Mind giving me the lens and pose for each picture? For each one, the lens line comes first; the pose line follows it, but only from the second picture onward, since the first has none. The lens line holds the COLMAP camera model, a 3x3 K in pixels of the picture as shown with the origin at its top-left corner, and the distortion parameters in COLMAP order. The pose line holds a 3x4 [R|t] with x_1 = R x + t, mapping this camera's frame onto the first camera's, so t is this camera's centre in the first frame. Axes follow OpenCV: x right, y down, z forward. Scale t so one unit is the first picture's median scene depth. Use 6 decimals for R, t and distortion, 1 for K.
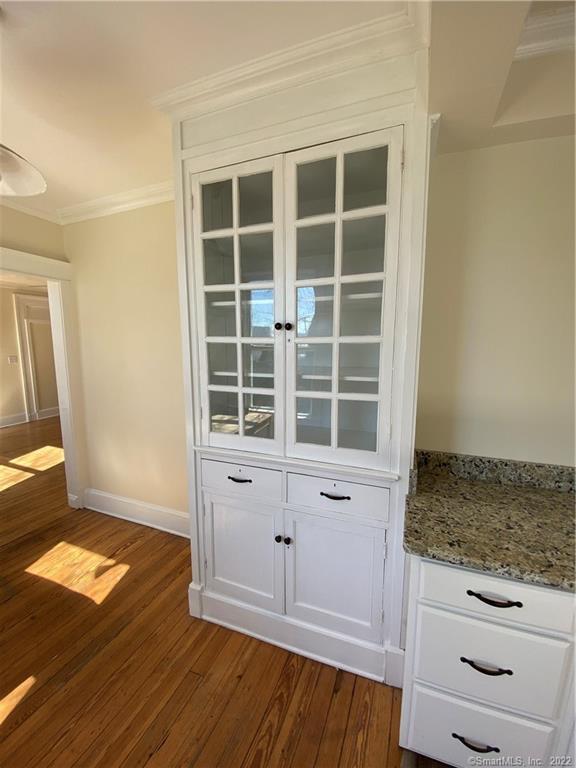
lens RADIAL K [[308.9, 0, 287.7], [0, 308.9, 385.5], [0, 0, 1]] dist [0.025691, -0.022630]
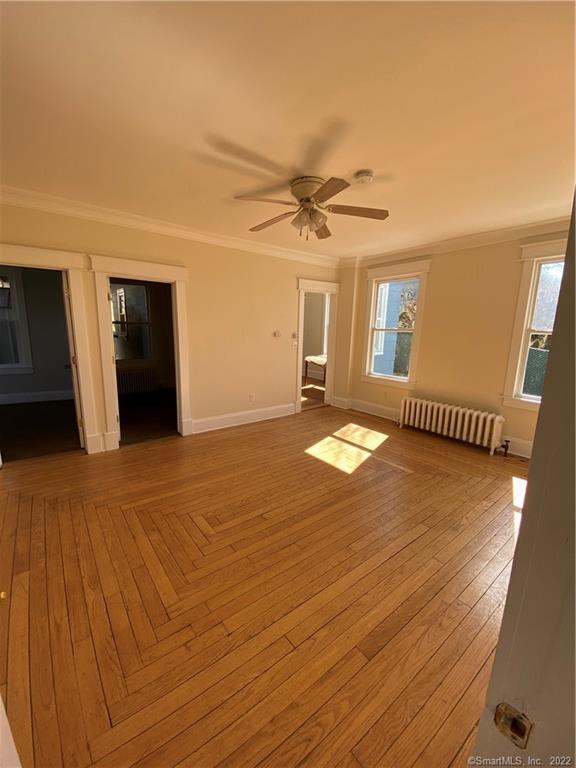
lens RADIAL K [[308.9, 0, 287.7], [0, 308.9, 385.5], [0, 0, 1]] dist [0.025691, -0.022630]
pose [[-0.860807, -0.118004, 0.495062, -2.819047], [0.042591, 0.952632, 0.301127, -0.594769], [-0.507146, 0.280298, -0.815007, 4.580463]]
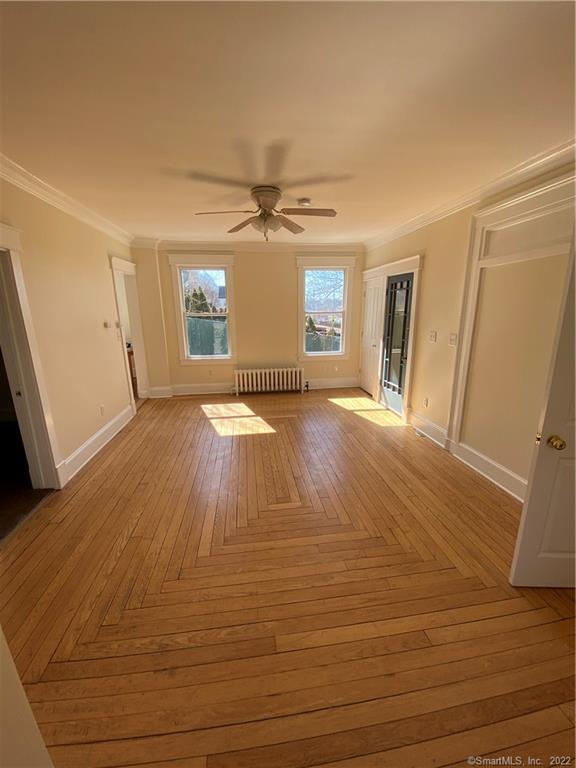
lens RADIAL K [[308.9, 0, 287.7], [0, 308.9, 385.5], [0, 0, 1]] dist [0.025691, -0.022630]
pose [[-0.870176, 0.118884, -0.478185, -1.174363], [-0.065103, 0.934211, 0.350729, -0.673292], [0.488422, 0.336327, -0.805188, 4.843787]]
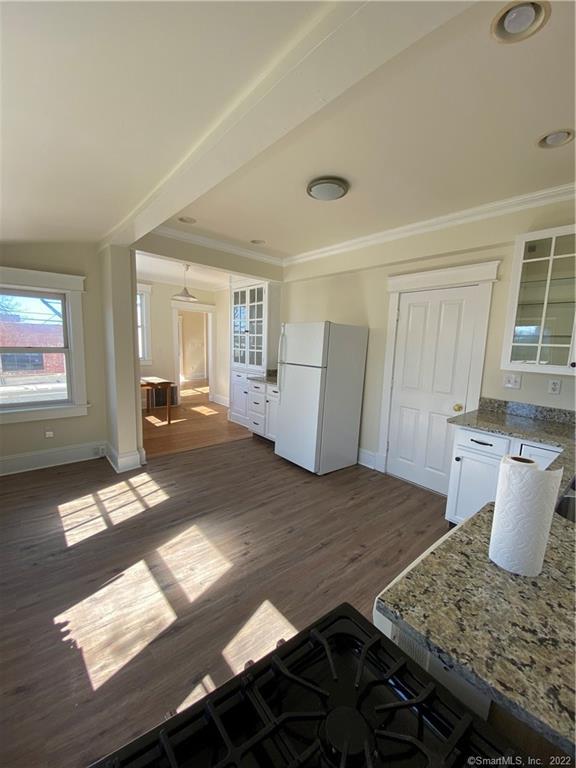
lens RADIAL K [[308.9, 0, 287.7], [0, 308.9, 385.5], [0, 0, 1]] dist [0.025691, -0.022630]
pose [[0.883925, 0.094745, -0.457930, 1.854700], [-0.095687, 0.995186, 0.021201, 0.276850], [0.457734, 0.025078, 0.888735, -1.730605]]
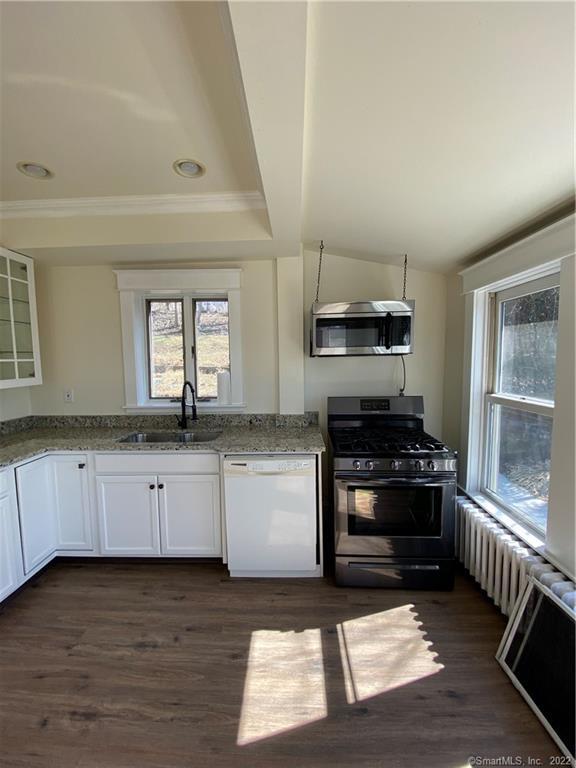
lens RADIAL K [[312.8, 0, 290.9], [0, 312.8, 384.9], [0, 0, 1]] dist [0.018685, -0.018777]
pose [[-0.351834, -0.076350, 0.932943, 0.699291], [0.137702, 0.981603, 0.132263, 0.132564], [-0.925878, 0.175003, -0.334848, -0.782328]]
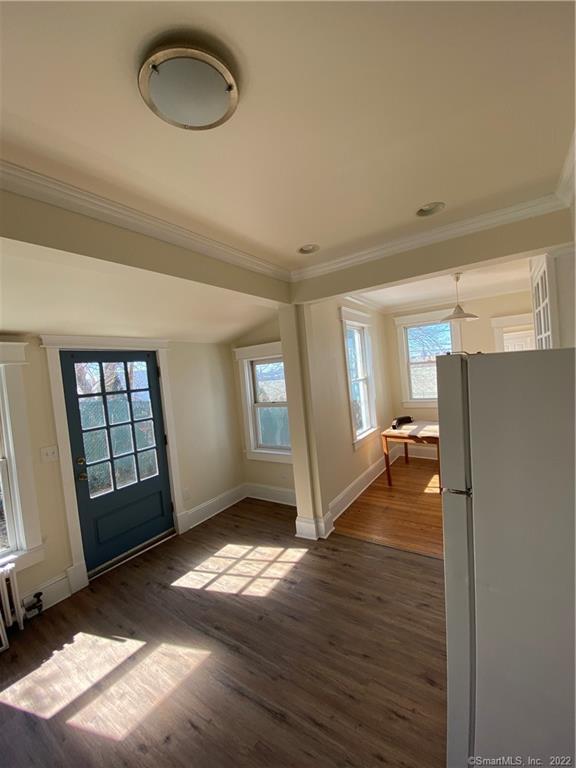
lens RADIAL K [[308.9, 0, 287.7], [0, 308.9, 385.5], [0, 0, 1]] dist [0.025691, -0.022630]
pose [[-0.221318, 0.051360, -0.973848, 1.855460], [-0.040745, 0.997253, 0.061855, -0.069260], [0.974350, 0.053369, -0.218618, -0.067464]]
